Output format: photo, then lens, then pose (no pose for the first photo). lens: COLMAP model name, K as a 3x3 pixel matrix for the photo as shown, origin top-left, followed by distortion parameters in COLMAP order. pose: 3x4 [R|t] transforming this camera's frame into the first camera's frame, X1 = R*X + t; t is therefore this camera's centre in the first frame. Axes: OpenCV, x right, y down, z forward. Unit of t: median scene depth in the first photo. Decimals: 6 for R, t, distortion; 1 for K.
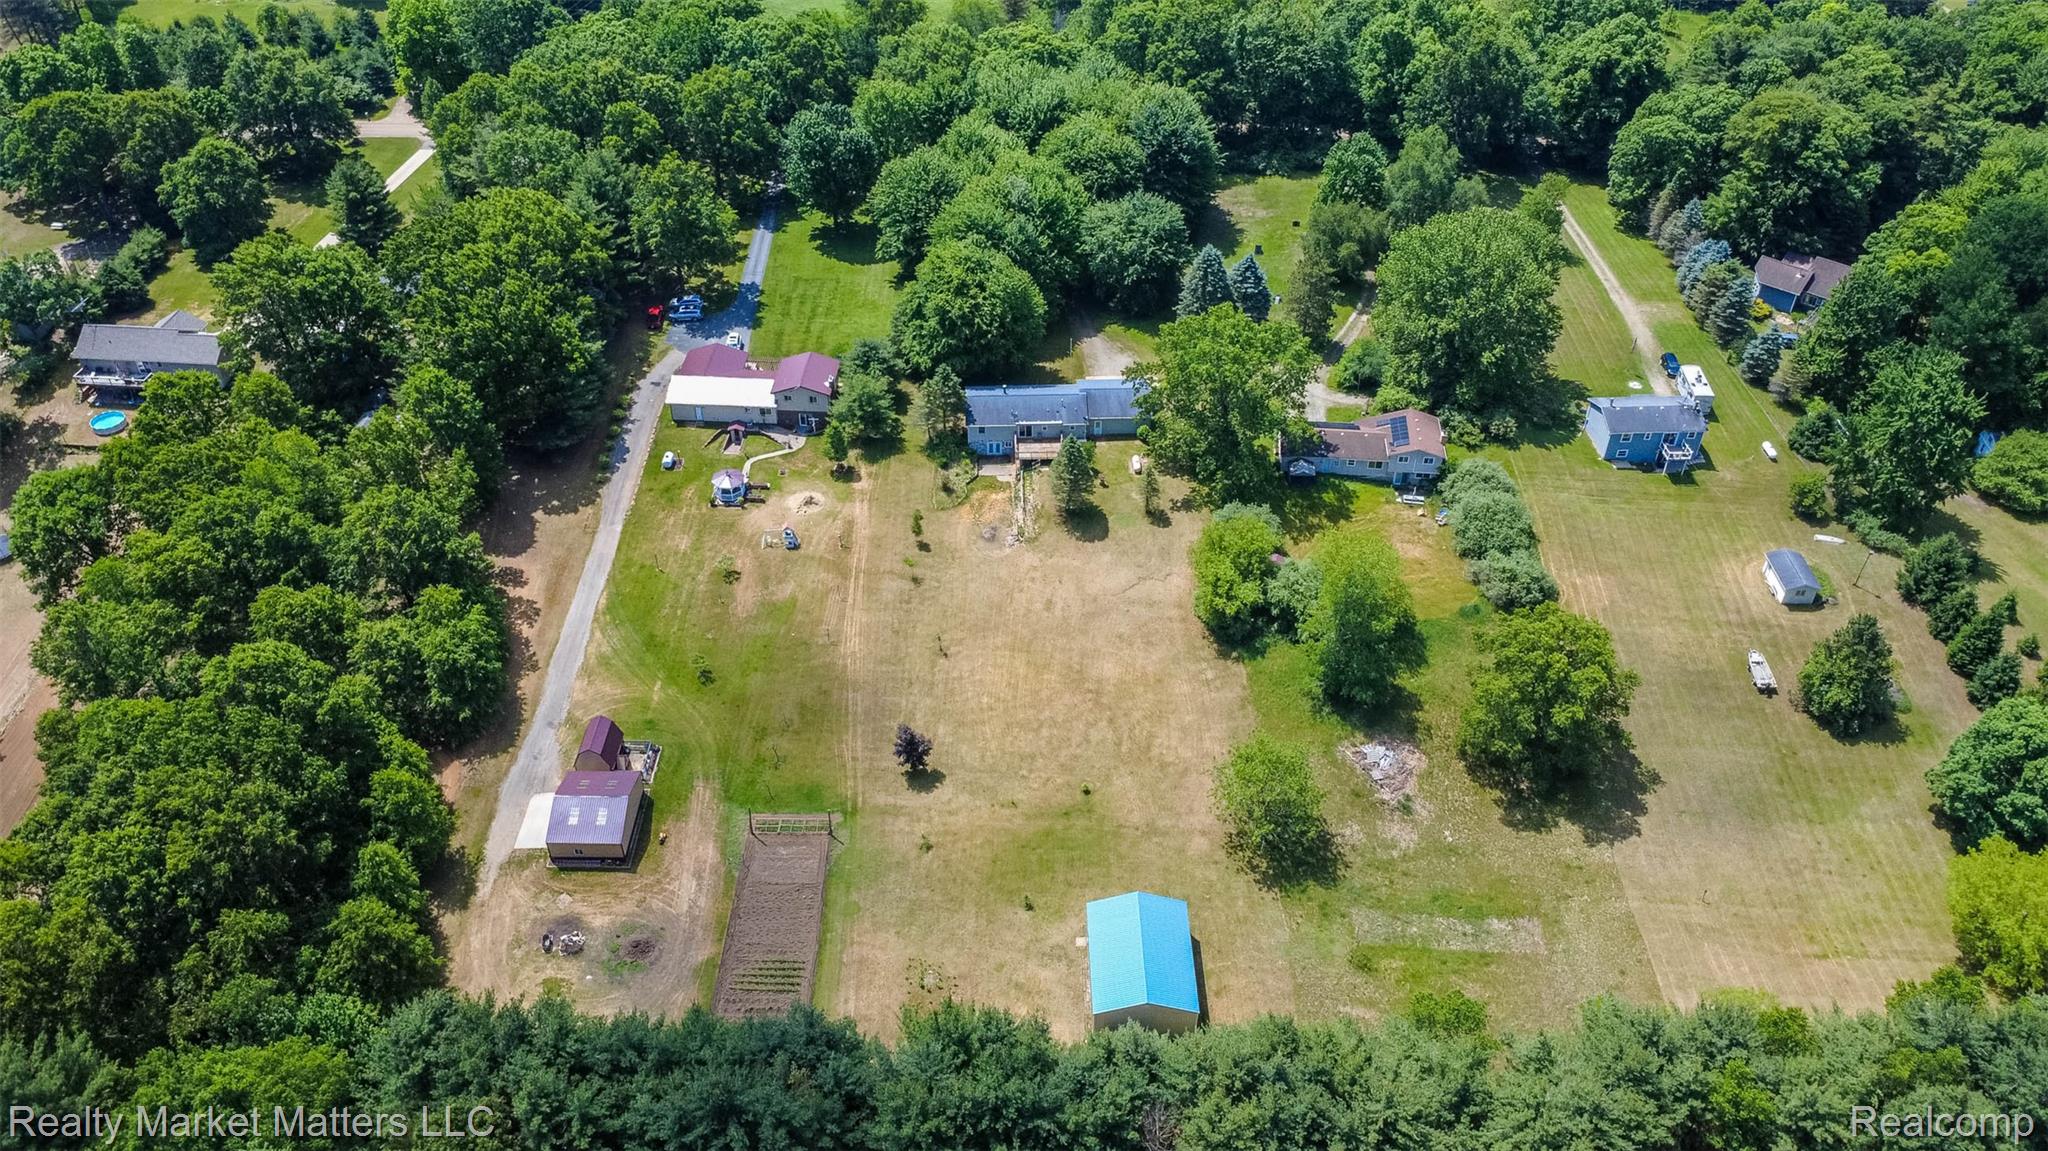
lens RADIAL K [[1553.7, 0, 1024.0], [0, 1553.7, 575.4], [0, 0, 1]] dist [0.002247, -0.001397]
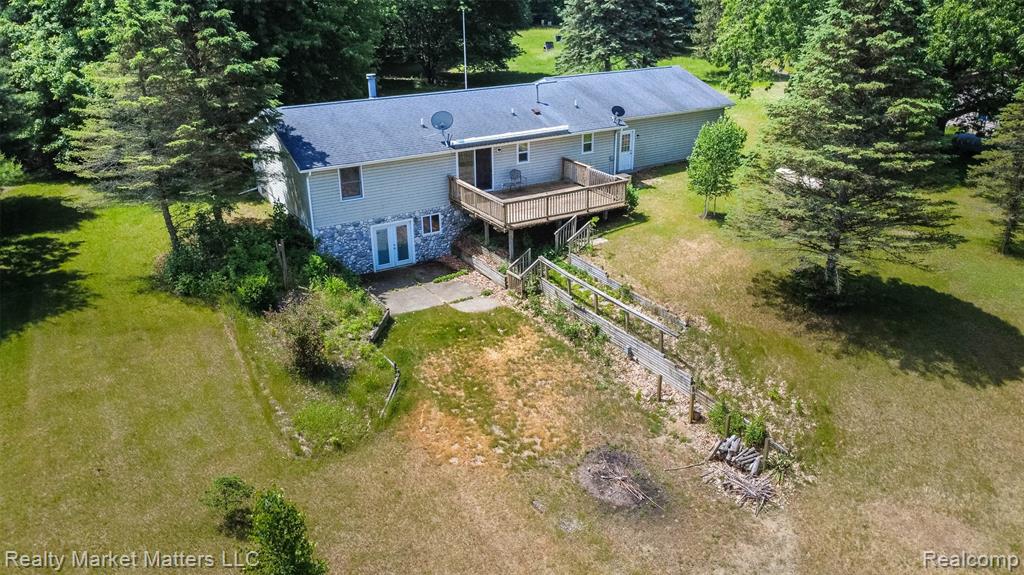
lens RADIAL K [[776.8, 0, 511.7], [0, 776.8, 287.4], [0, 0, 1]] dist [0.002247, -0.001397]
pose [[0.866171, -0.202931, 0.456691, -0.076226], [0.323949, 0.923841, -0.203899, -0.034238], [-0.380532, 0.324556, 0.865944, 0.896038]]
